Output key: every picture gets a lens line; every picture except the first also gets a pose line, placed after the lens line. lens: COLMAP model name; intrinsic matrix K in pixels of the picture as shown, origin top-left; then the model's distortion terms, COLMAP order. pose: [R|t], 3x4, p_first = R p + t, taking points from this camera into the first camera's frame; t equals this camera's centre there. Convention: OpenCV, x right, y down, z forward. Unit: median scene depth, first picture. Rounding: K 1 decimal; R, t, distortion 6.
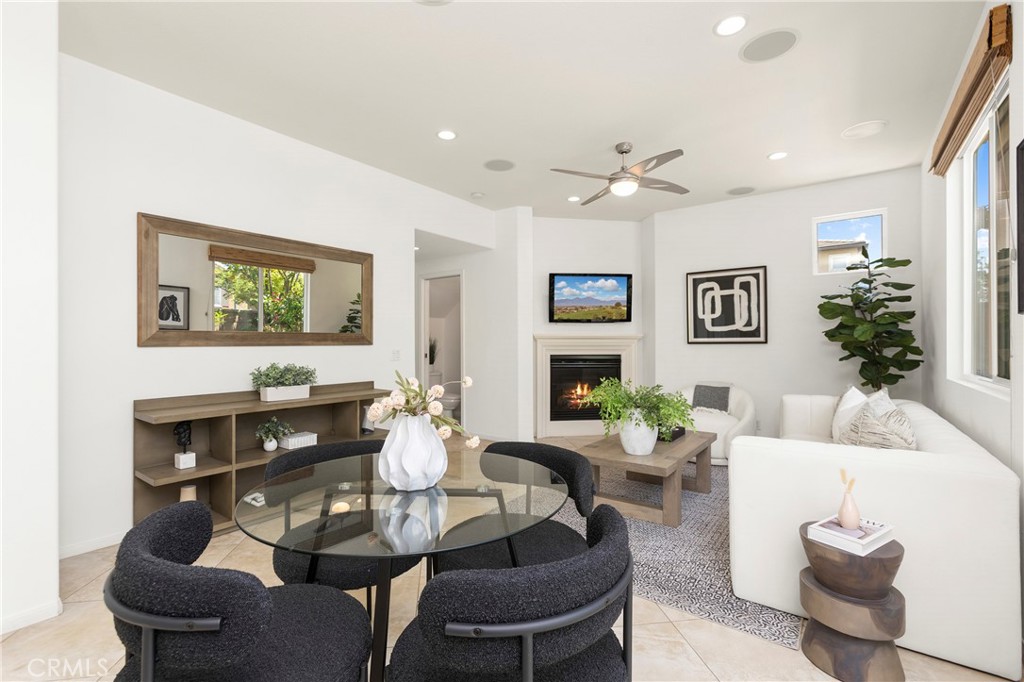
lens RADIAL K [[462.6, 0, 509.3], [0, 462.6, 342.6], [0, 0, 1]] dist [-0.020177, 0.012165]
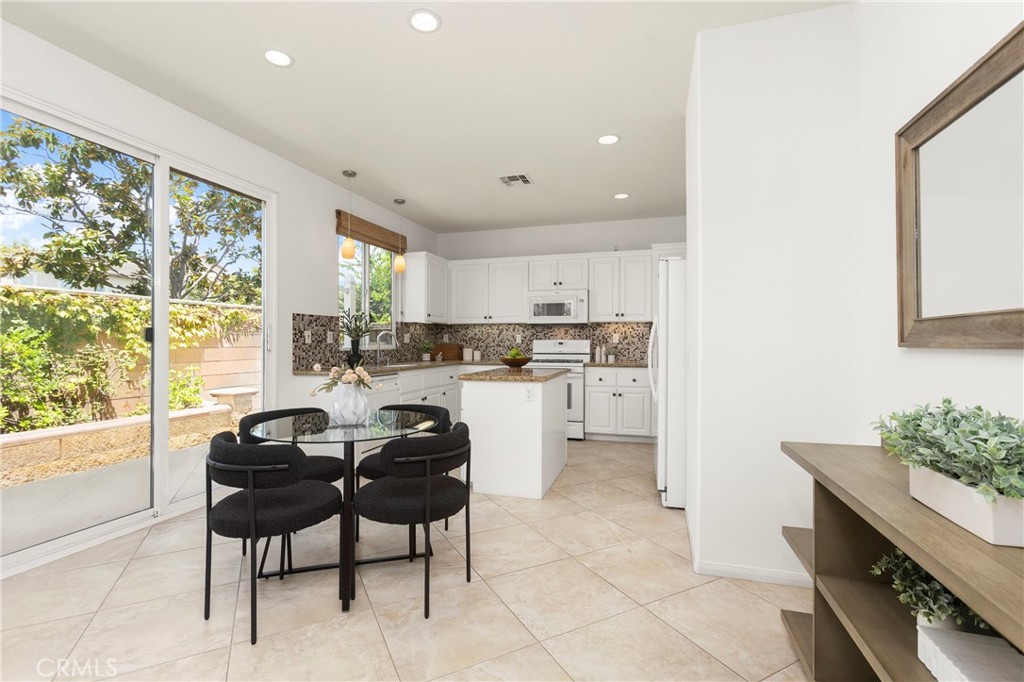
lens RADIAL K [[462.6, 0, 512.8], [0, 462.6, 342.6], [0, 0, 1]] dist [-0.020177, 0.012165]
pose [[-0.943195, 0.001410, -0.332237, -0.062022], [0.001778, 0.999998, -0.000803, 0.002483], [0.332235, -0.001348, -0.943196, 0.849653]]
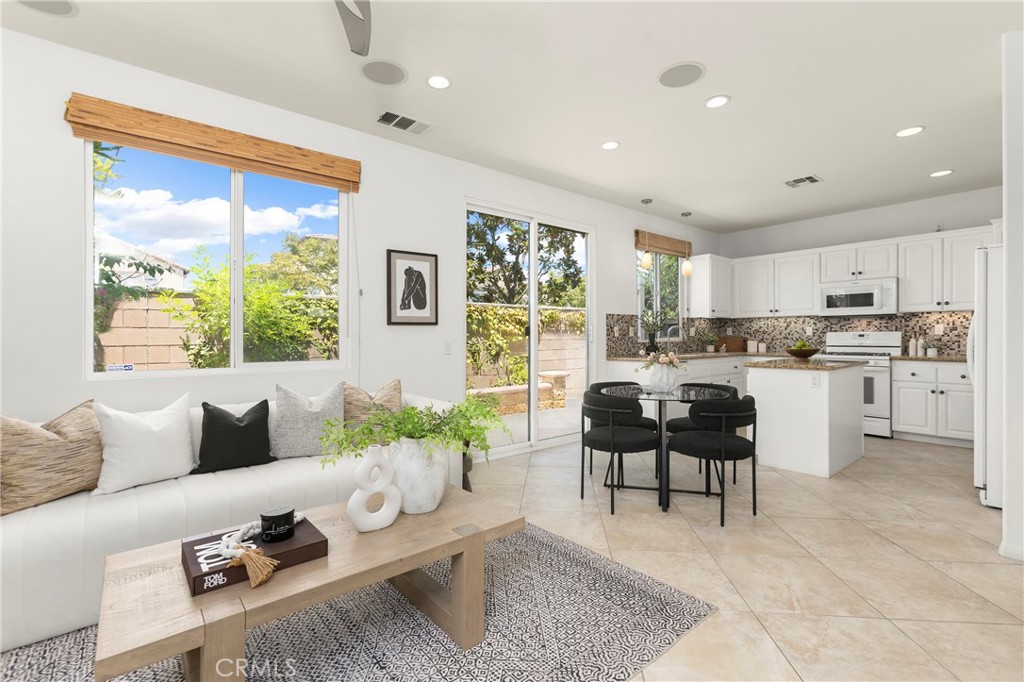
lens RADIAL K [[462.6, 0, 511.9], [0, 462.6, 336.3], [0, 0, 1]] dist [-0.020177, 0.012165]
pose [[-0.972034, 0.005956, 0.234765, -0.000630], [0.005721, 0.999982, -0.001684, 0.002771], [-0.234771, -0.000294, -0.972051, 1.082412]]
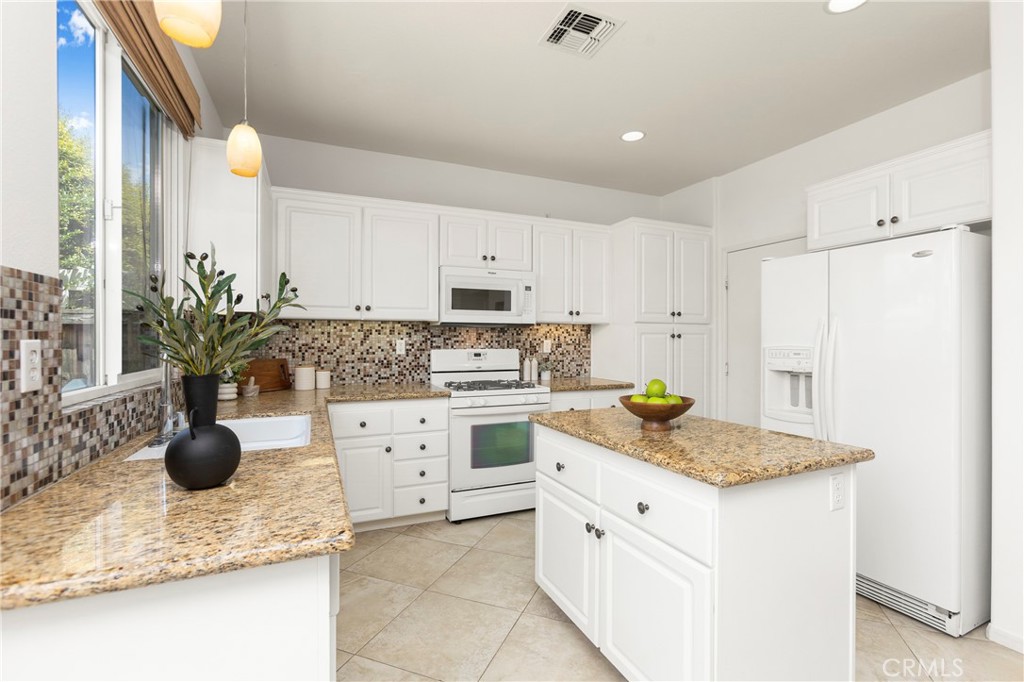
lens RADIAL K [[462.6, 0, 512.5], [0, 462.6, 338.2], [0, 0, 1]] dist [-0.020177, 0.012165]
pose [[-0.500511, -0.003401, -0.865723, 0.055449], [0.001483, 0.999987, -0.004785, -0.021730], [0.865729, -0.003679, -0.500500, 0.111639]]
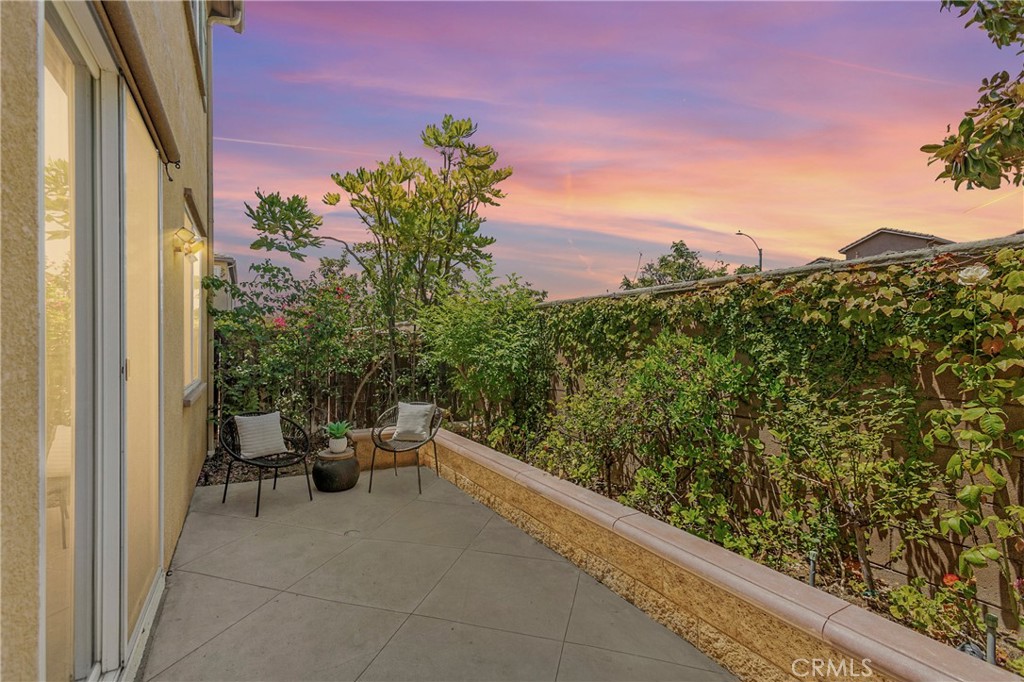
lens RADIAL K [[454.4, 0, 504.4], [0, 454.4, 347.4], [0, 0, 1]] dist [0.003654, 0.000422]
pose [[0.398385, -0.003655, 0.917211, -0.026757], [-0.005665, 0.999963, 0.006445, -0.034502], [-0.917201, -0.007763, 0.398350, -0.414123]]
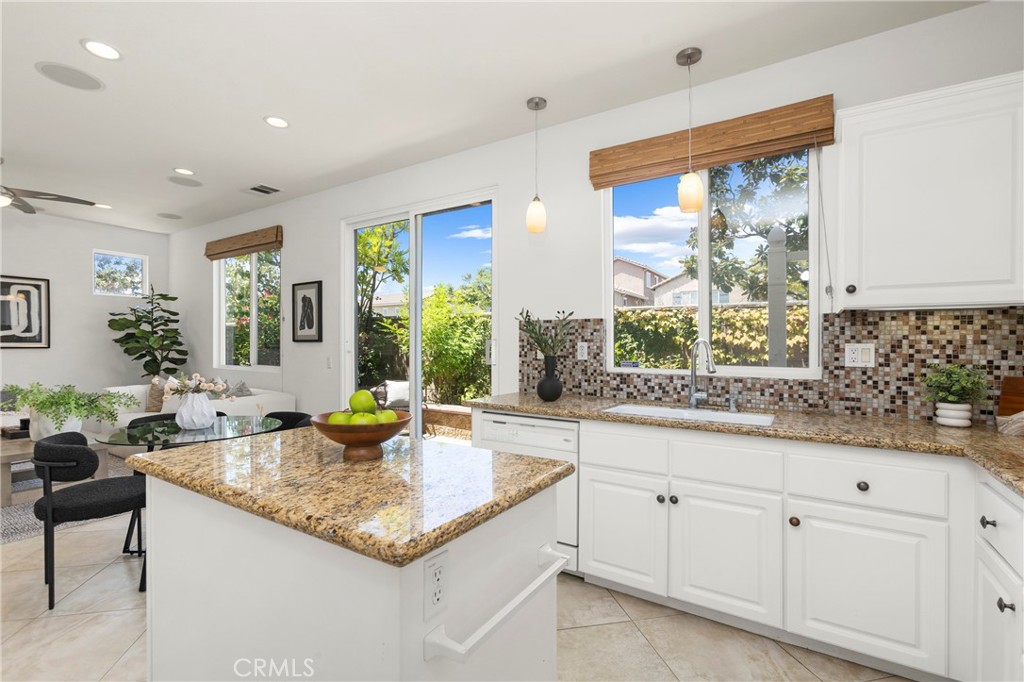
lens RADIAL K [[462.6, 0, 506.7], [0, 462.6, 349.1], [0, 0, 1]] dist [-0.020177, 0.012165]
pose [[-0.061048, -0.010423, 0.998080, -0.672157], [-0.008617, 0.999914, 0.009916, -0.018238], [-0.998098, -0.007995, -0.061133, -0.058623]]
